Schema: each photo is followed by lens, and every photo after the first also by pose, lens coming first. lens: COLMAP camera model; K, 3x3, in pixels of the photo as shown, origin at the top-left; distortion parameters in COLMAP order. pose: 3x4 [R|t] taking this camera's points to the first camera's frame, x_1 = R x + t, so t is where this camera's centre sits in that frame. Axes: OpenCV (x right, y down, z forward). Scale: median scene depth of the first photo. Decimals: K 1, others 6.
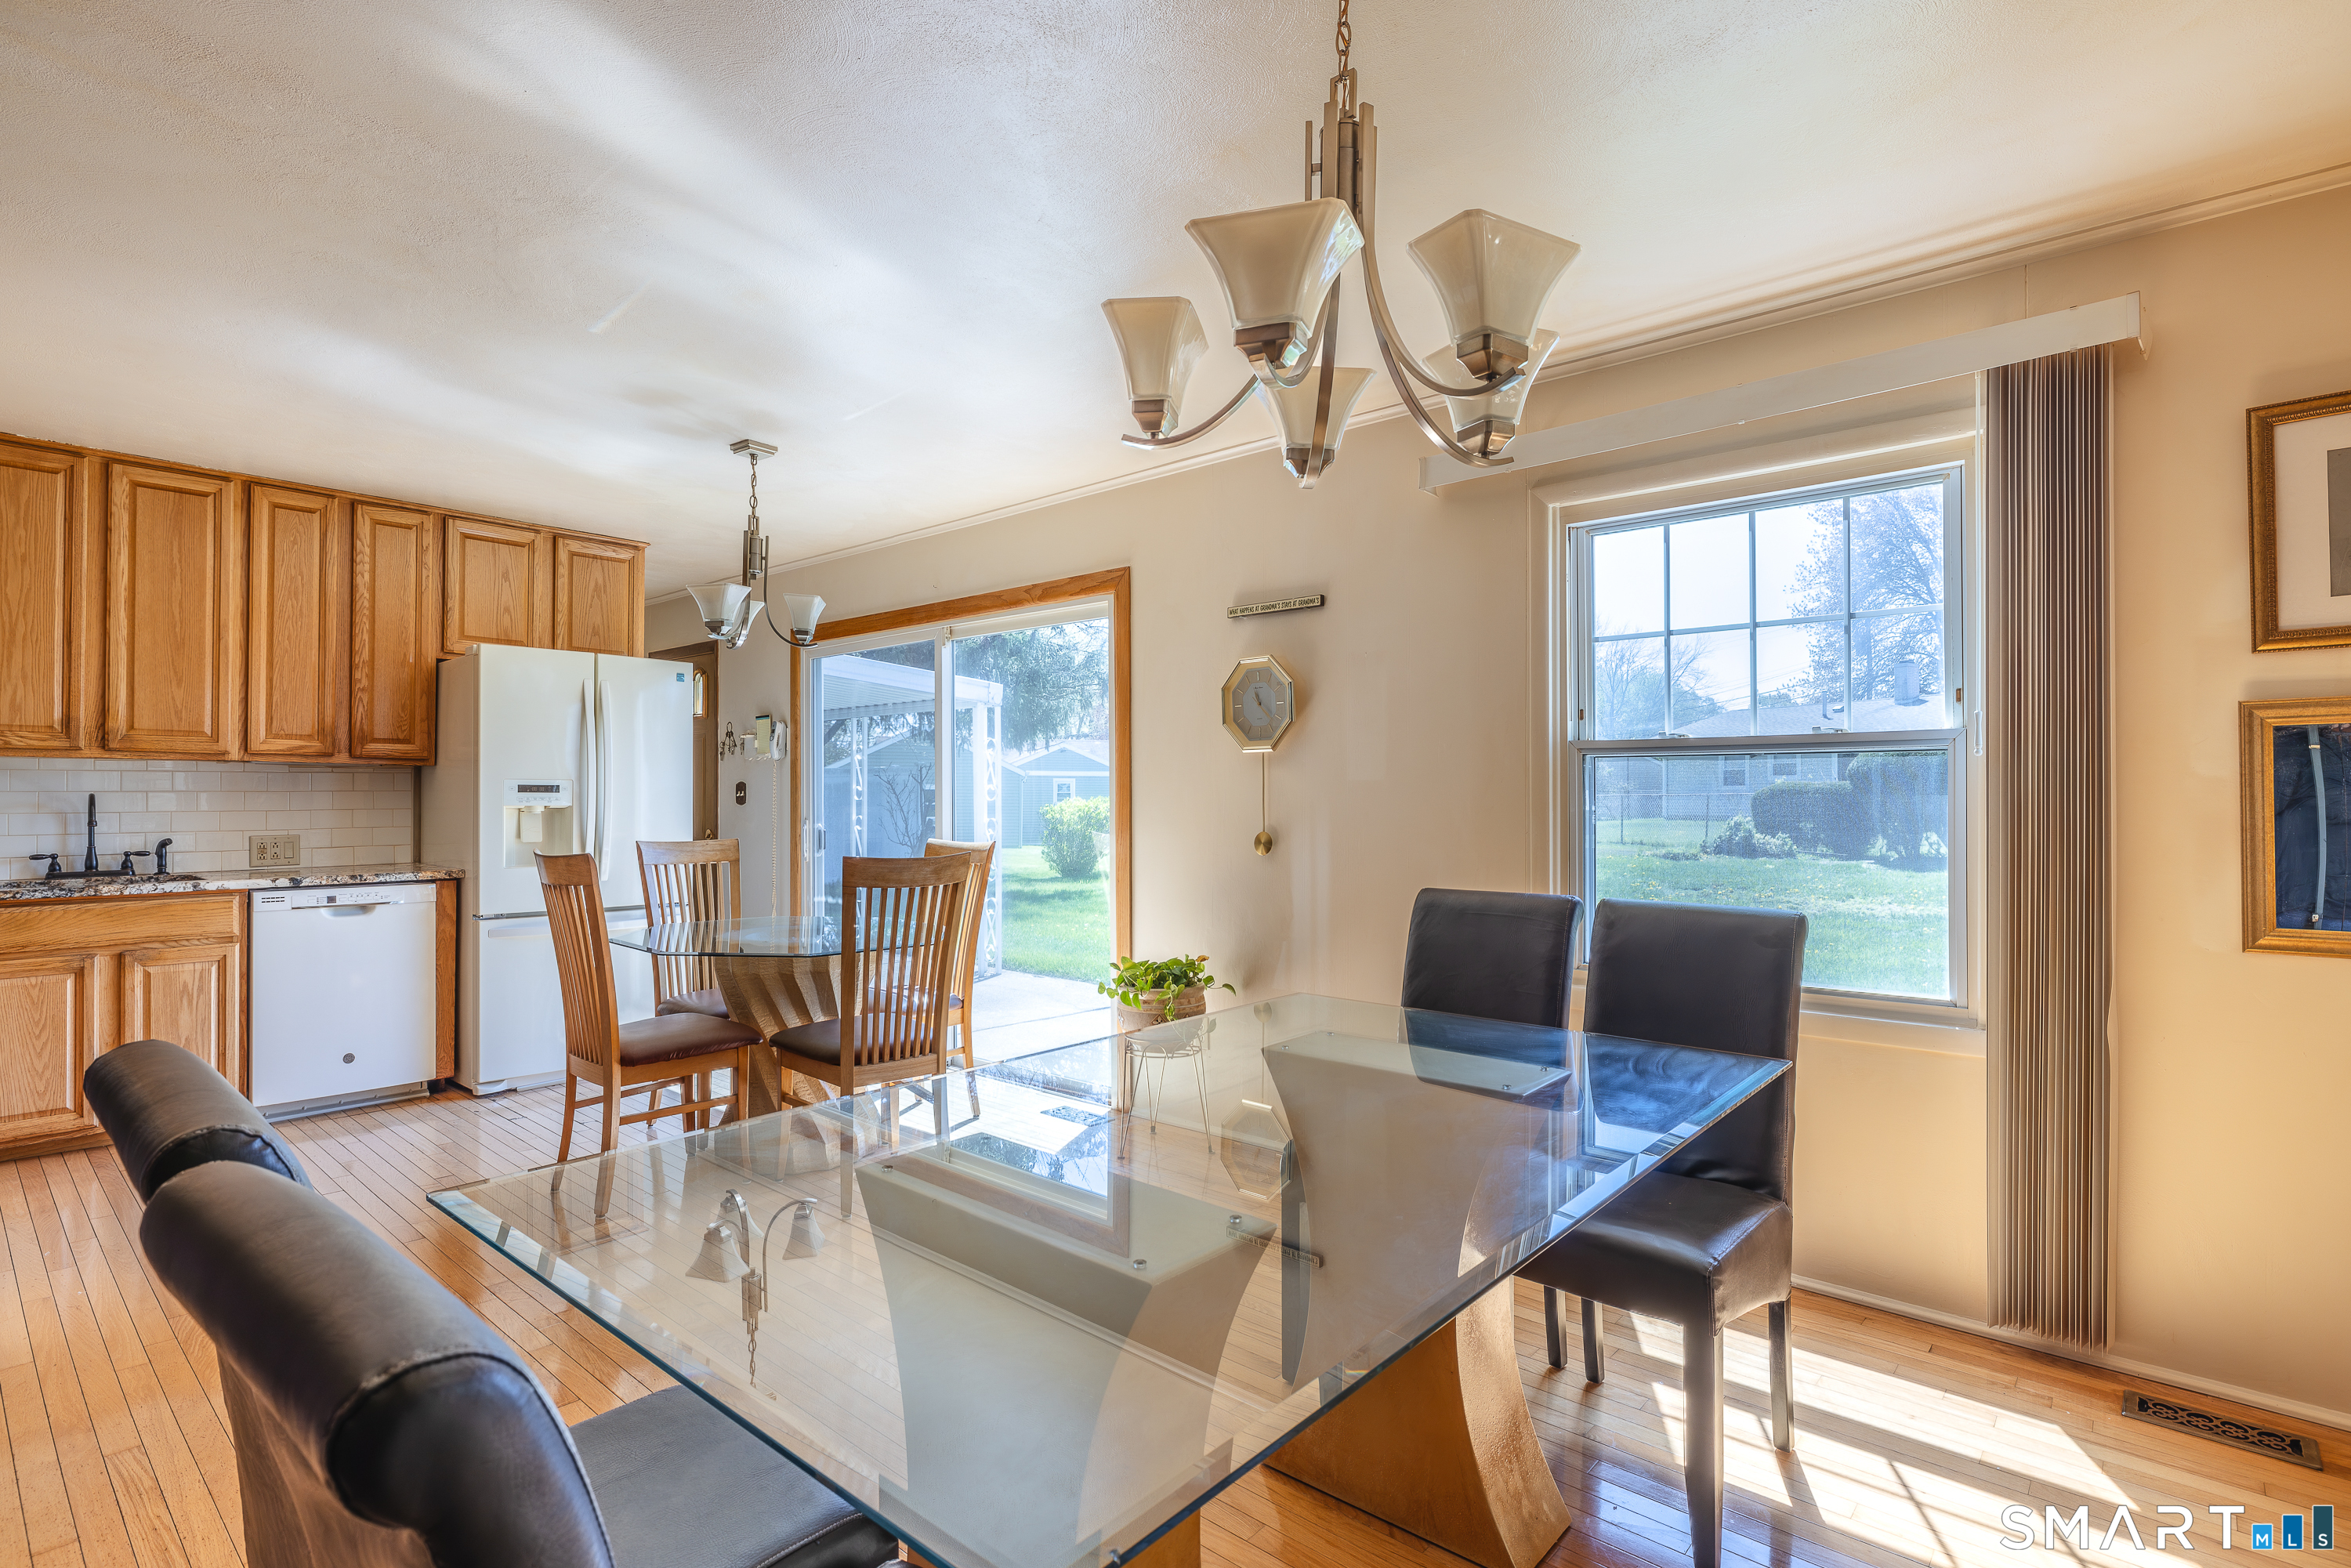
lens RADIAL K [[1120.1, 0, 1194.6], [0, 1120.1, 796.0], [0, 0, 1]] dist [-0.005150, 0.001154]
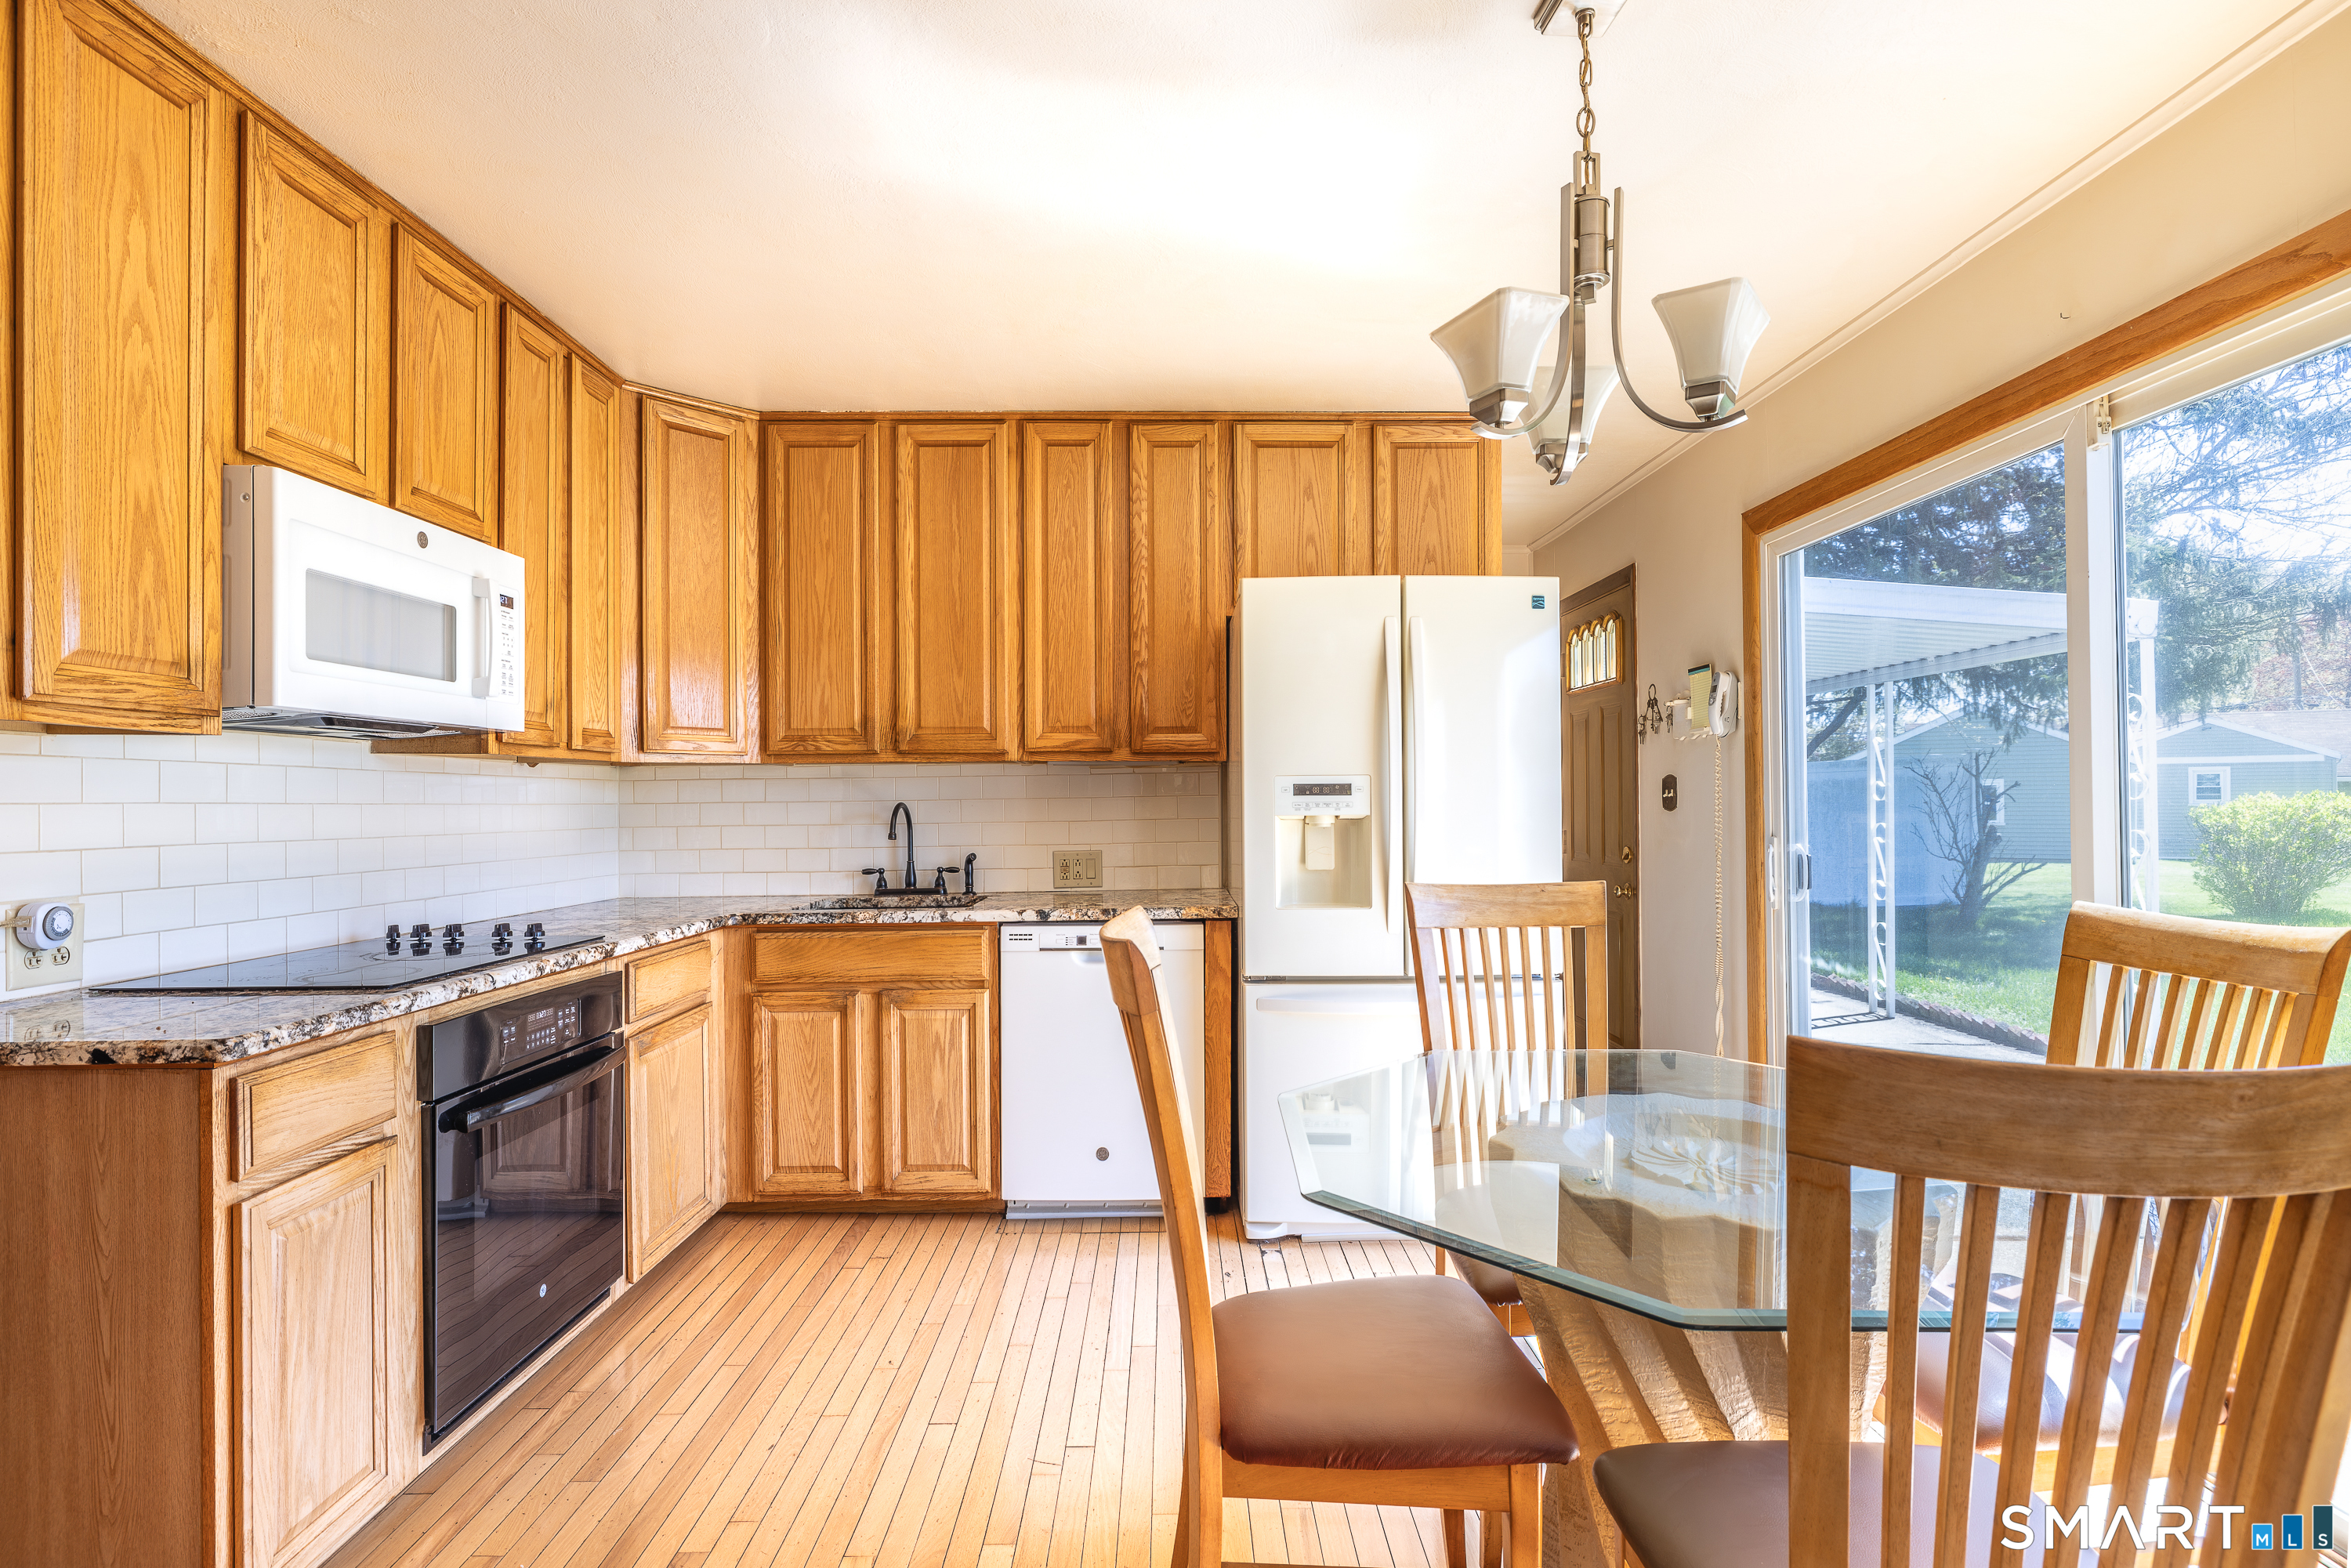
lens RADIAL K [[1120.1, 0, 1162.3], [0, 1120.1, 799.6], [0, 0, 1]] dist [-0.005150, 0.001154]
pose [[0.649356, -0.009233, -0.760428, -0.150921], [0.010985, 0.999936, -0.002761, 0.000295], [0.760405, -0.006561, 0.649416, 0.515878]]
